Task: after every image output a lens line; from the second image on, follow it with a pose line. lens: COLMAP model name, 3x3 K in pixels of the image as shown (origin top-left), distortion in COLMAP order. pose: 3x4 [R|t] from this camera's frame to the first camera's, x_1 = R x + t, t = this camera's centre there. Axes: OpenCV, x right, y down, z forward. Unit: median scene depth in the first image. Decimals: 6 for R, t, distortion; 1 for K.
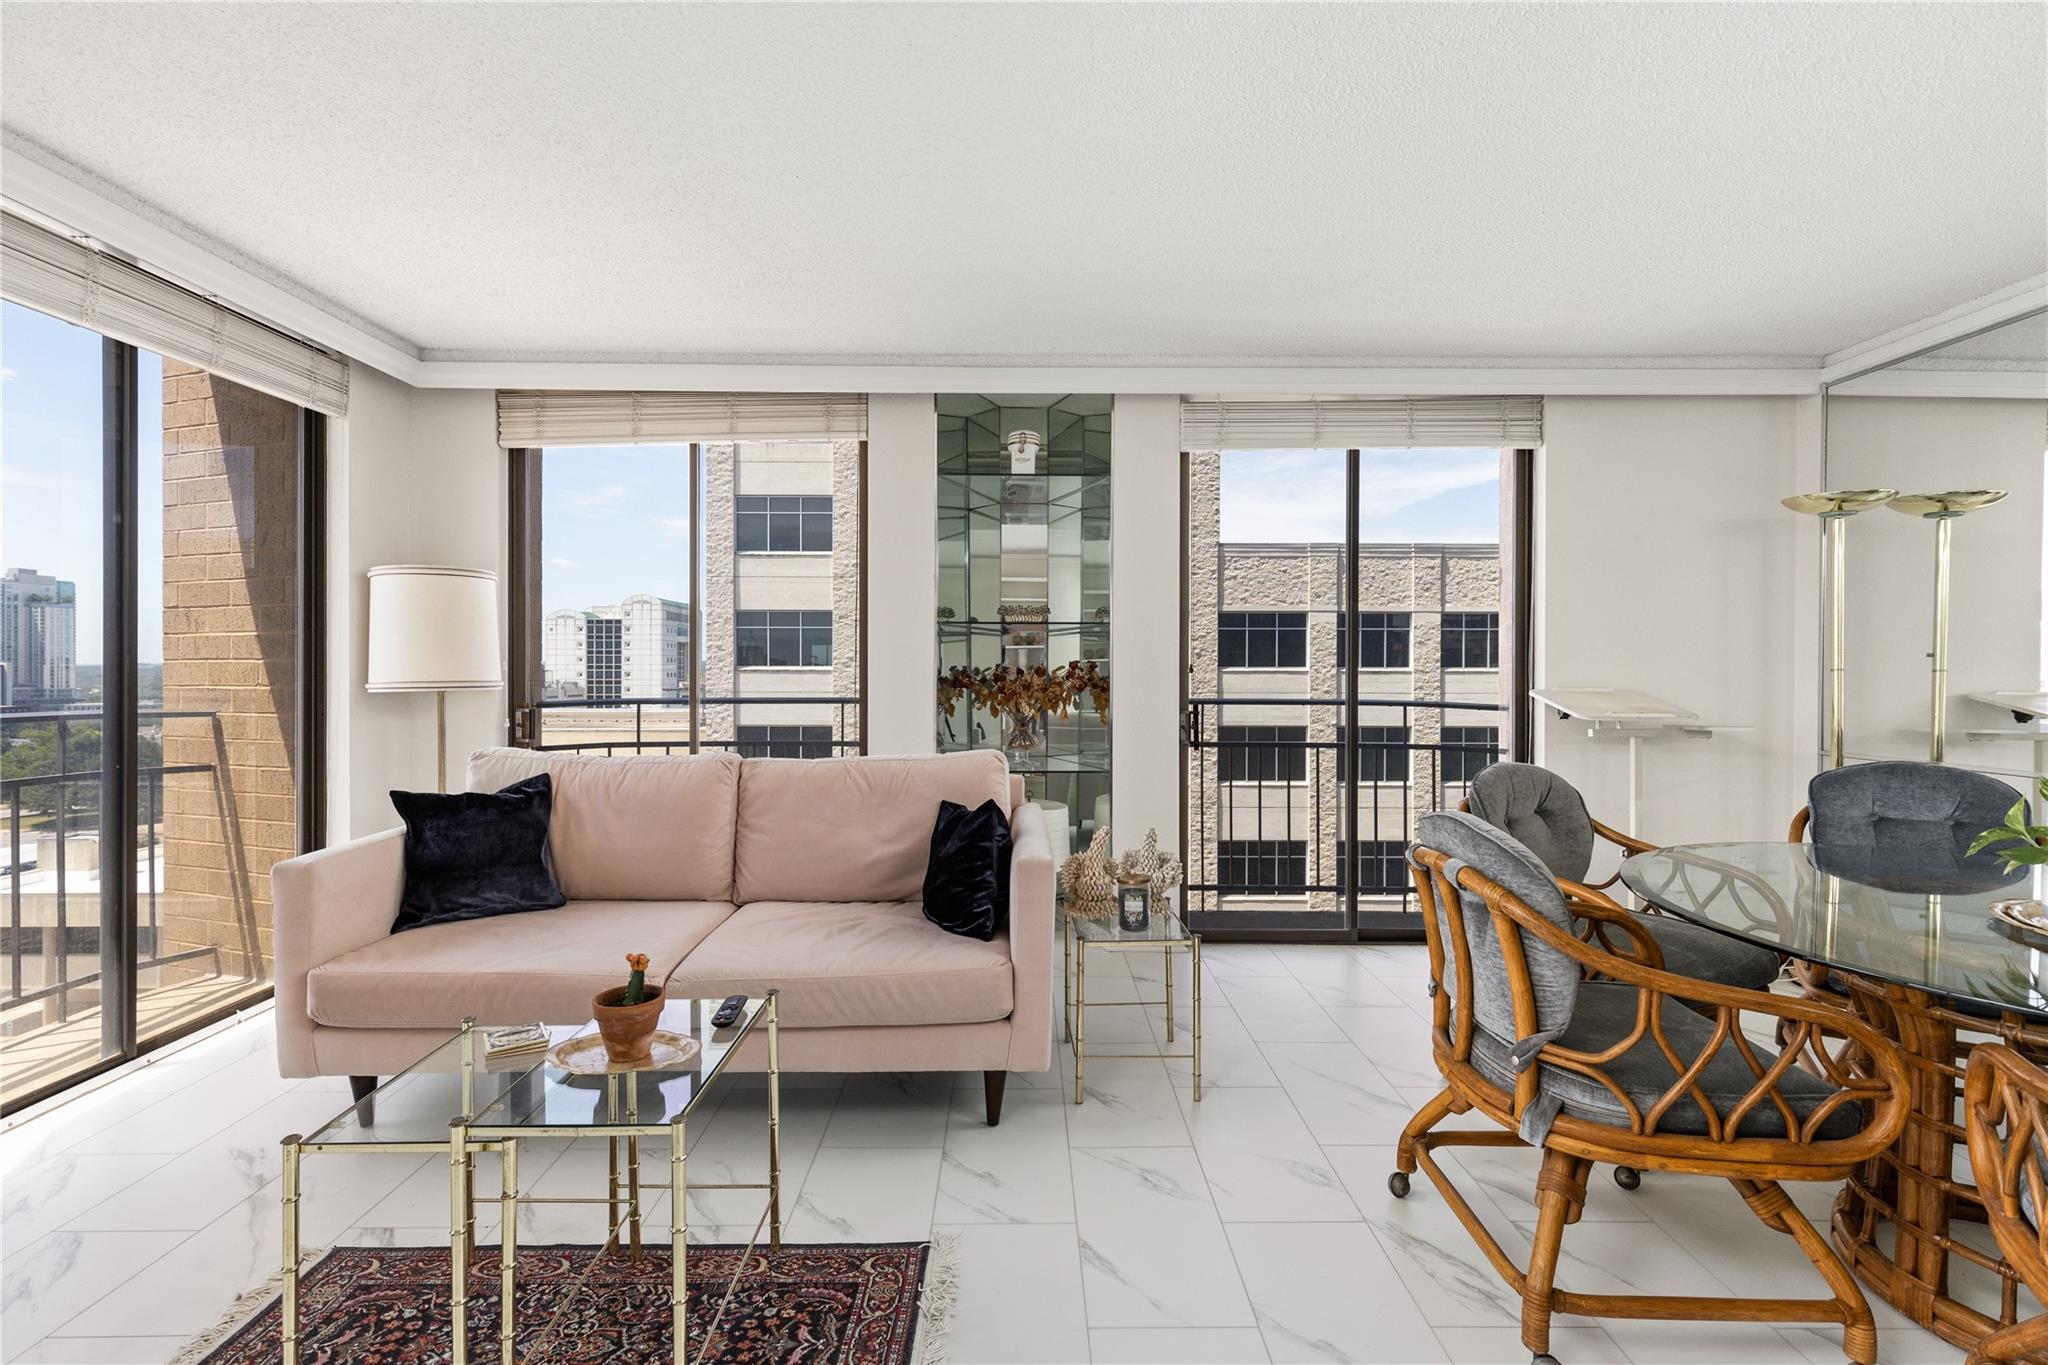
lens RADIAL K [[903.8, 0, 921.8], [0, 903.8, 677.2], [0, 0, 1]] dist [0.006850, -0.000883]
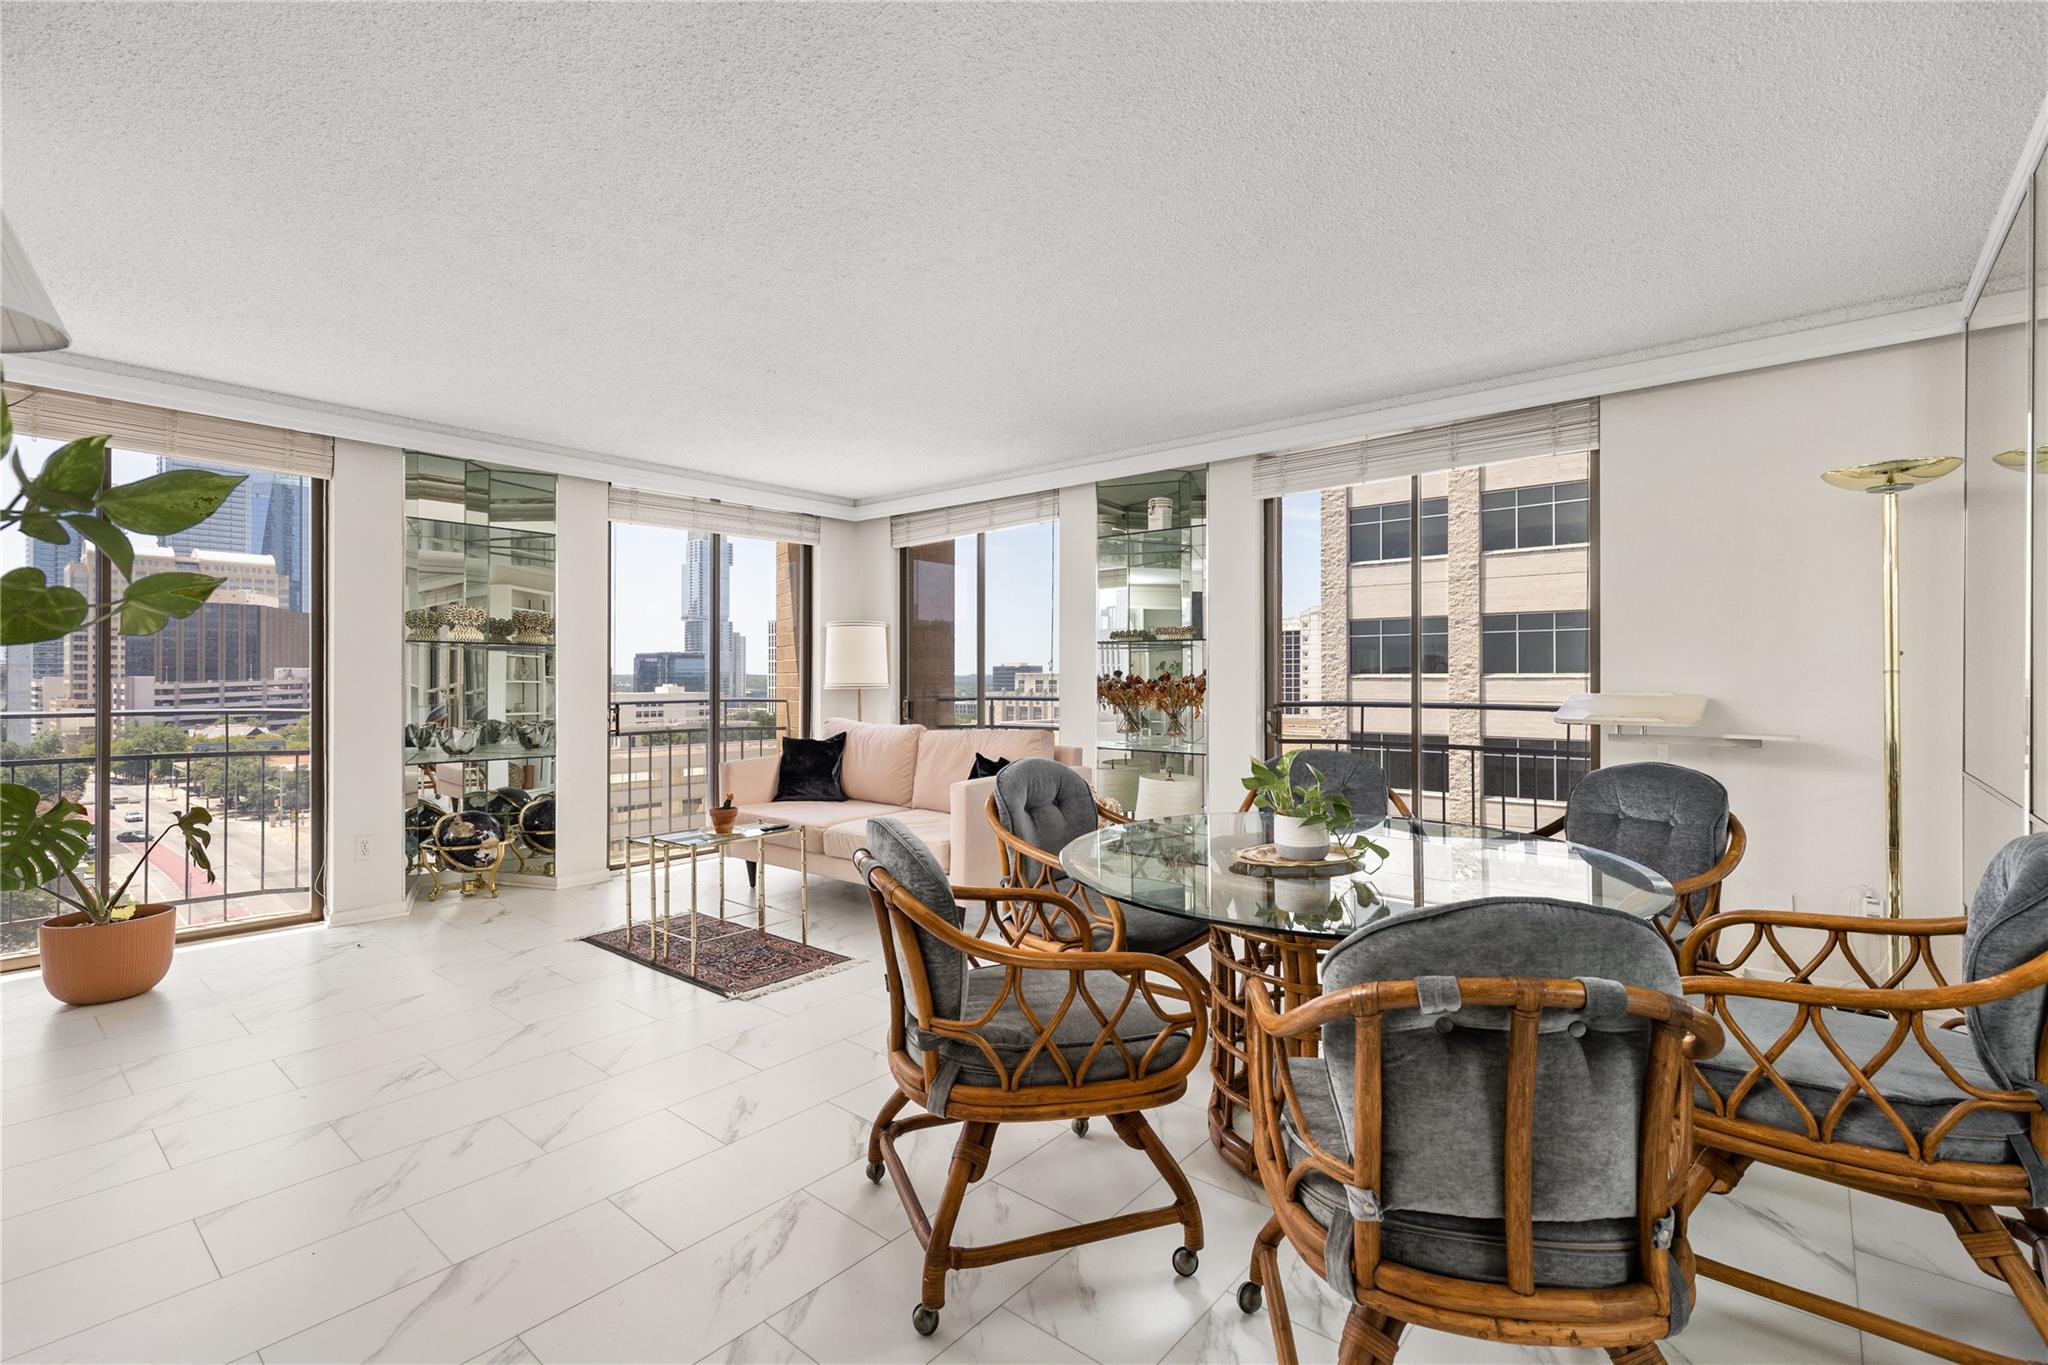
lens RADIAL K [[920.7, 0, 1020.8], [0, 920.7, 686.7], [0, 0, 1]] dist [0.007424, -0.000486]
pose [[0.754314, 0.003894, -0.656503, 0.875518], [-0.003472, 0.999992, 0.001941, 0.005365], [0.656505, 0.000815, 0.754321, -0.165534]]
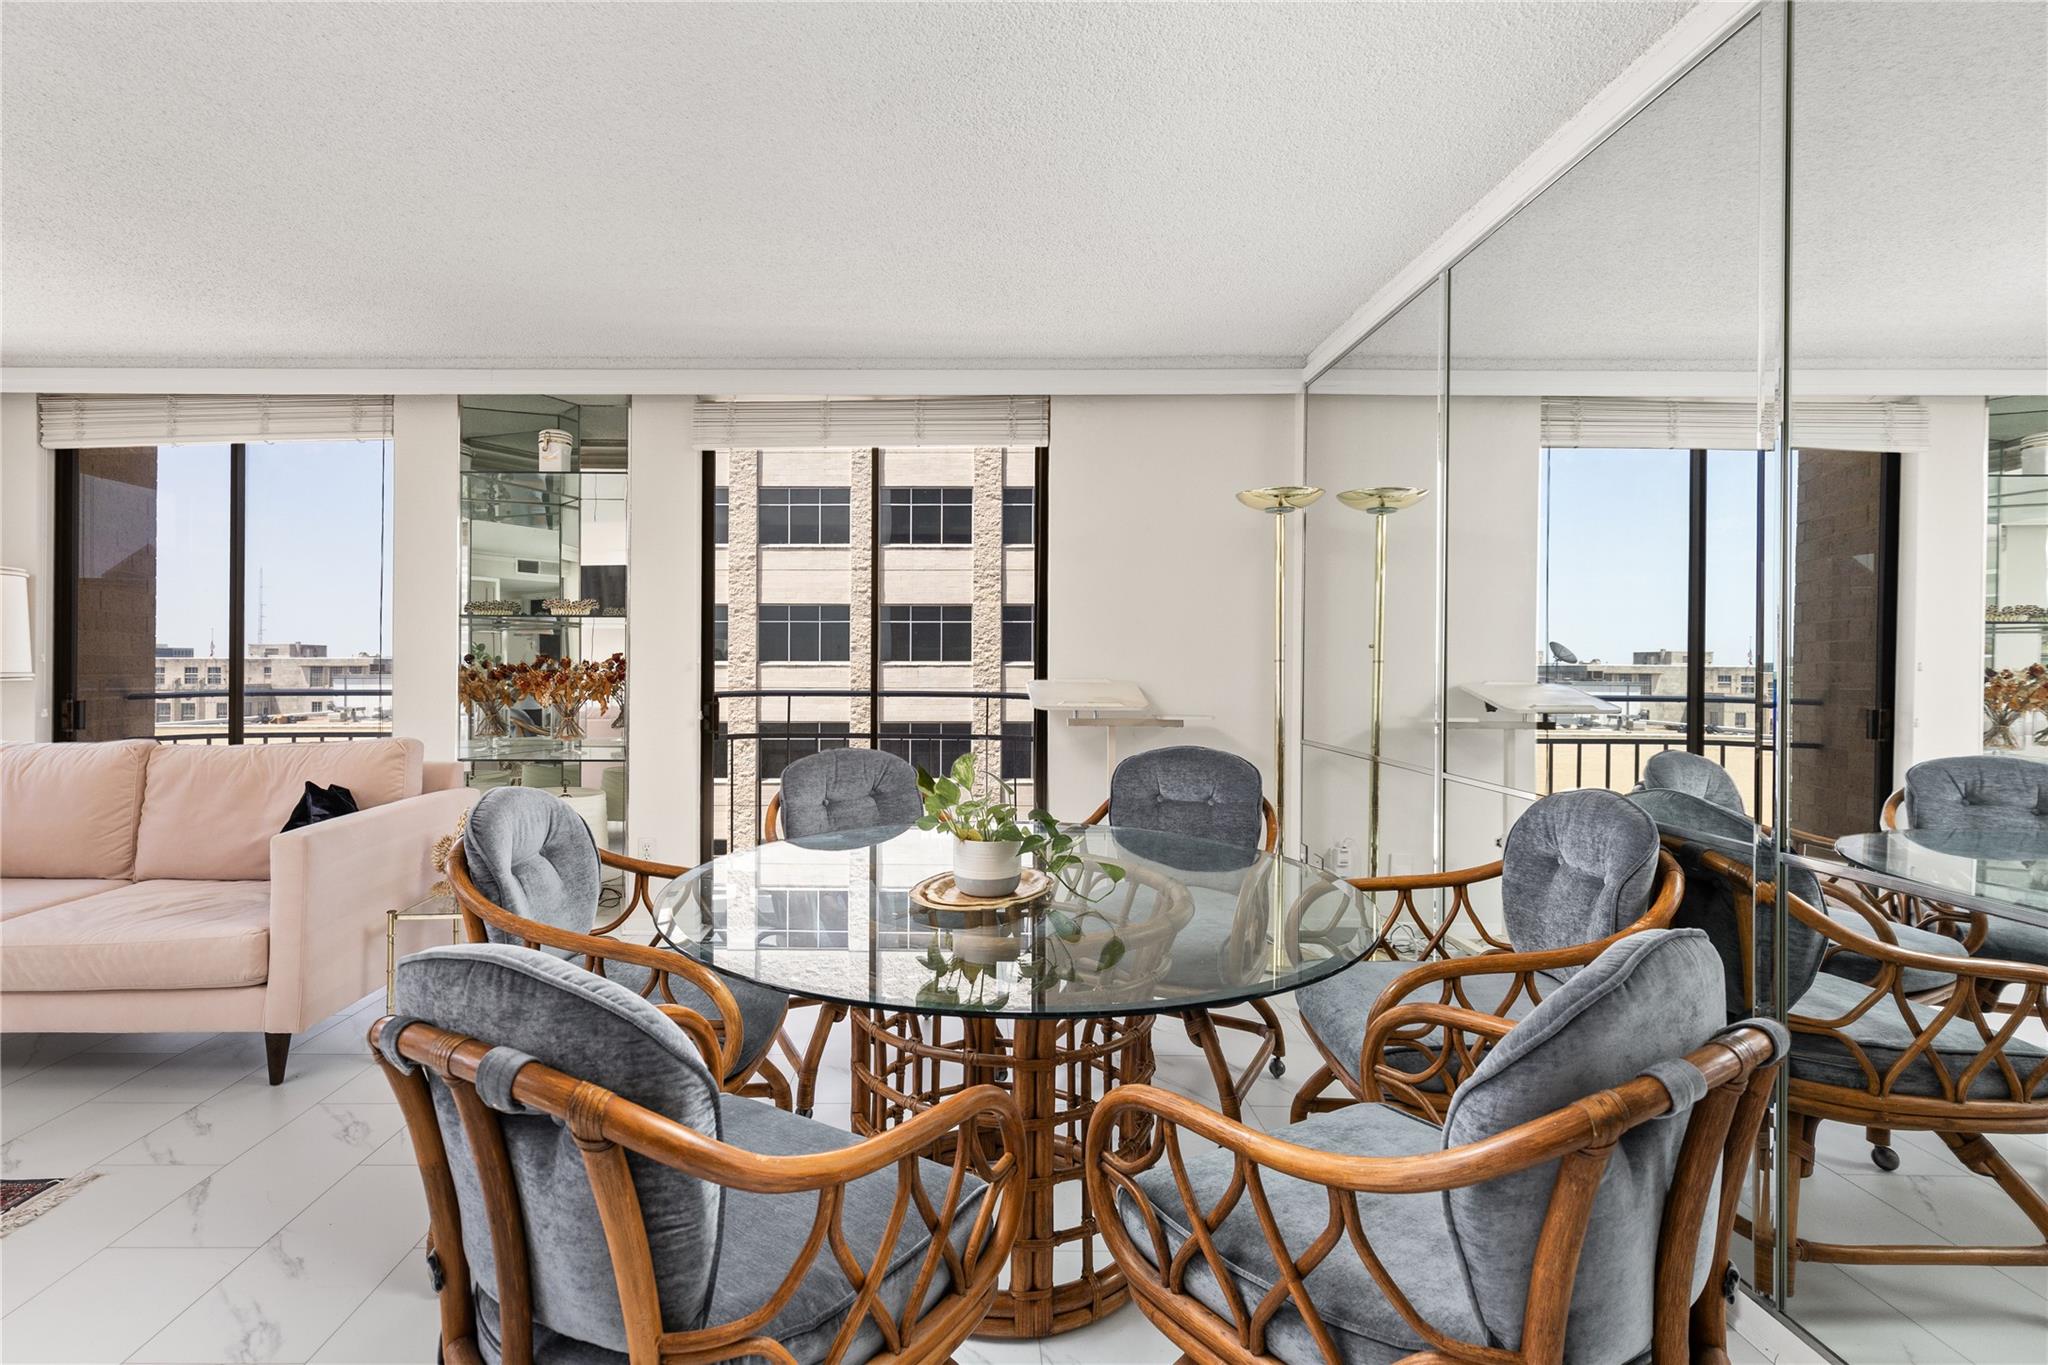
lens RADIAL K [[944.3, 0, 924.6], [0, 944.3, 671.1], [0, 0, 1]] dist [0.004197, -0.000590]
pose [[0.999854, 0.000260, -0.017108, 0.567574], [-0.000309, 0.999996, -0.002882, 0.005246], [0.017107, 0.002887, 0.999849, -0.071476]]
